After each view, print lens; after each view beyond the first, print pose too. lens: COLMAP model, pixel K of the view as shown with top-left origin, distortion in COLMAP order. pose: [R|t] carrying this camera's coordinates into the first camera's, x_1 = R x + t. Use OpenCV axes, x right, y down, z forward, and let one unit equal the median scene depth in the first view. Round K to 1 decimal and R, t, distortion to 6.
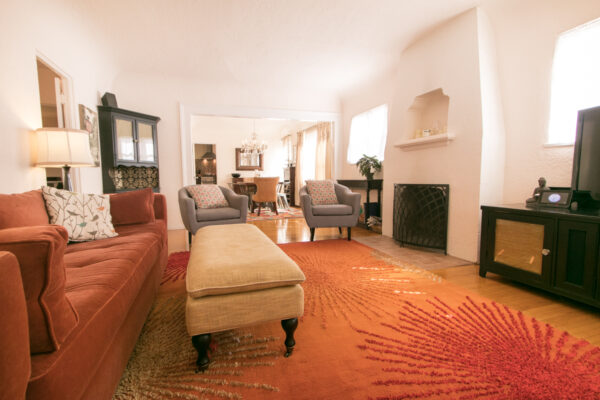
lens RADIAL K [[278.6, 0, 300.0], [0, 278.6, 200.0], [0, 0, 1]] dist [0.002049, 0.000039]
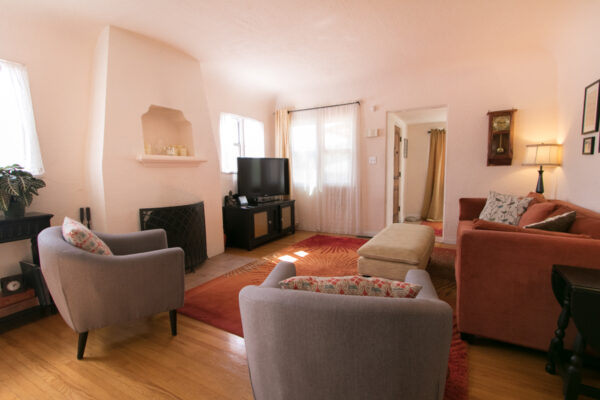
lens RADIAL K [[278.6, 0, 300.0], [0, 278.6, 200.0], [0, 0, 1]] dist [0.002049, 0.000039]
pose [[-0.665798, -0.072796, 0.742573, -0.603780], [0.070838, 0.984567, 0.160033, -0.213811], [-0.742762, 0.159152, -0.650366, 1.430091]]
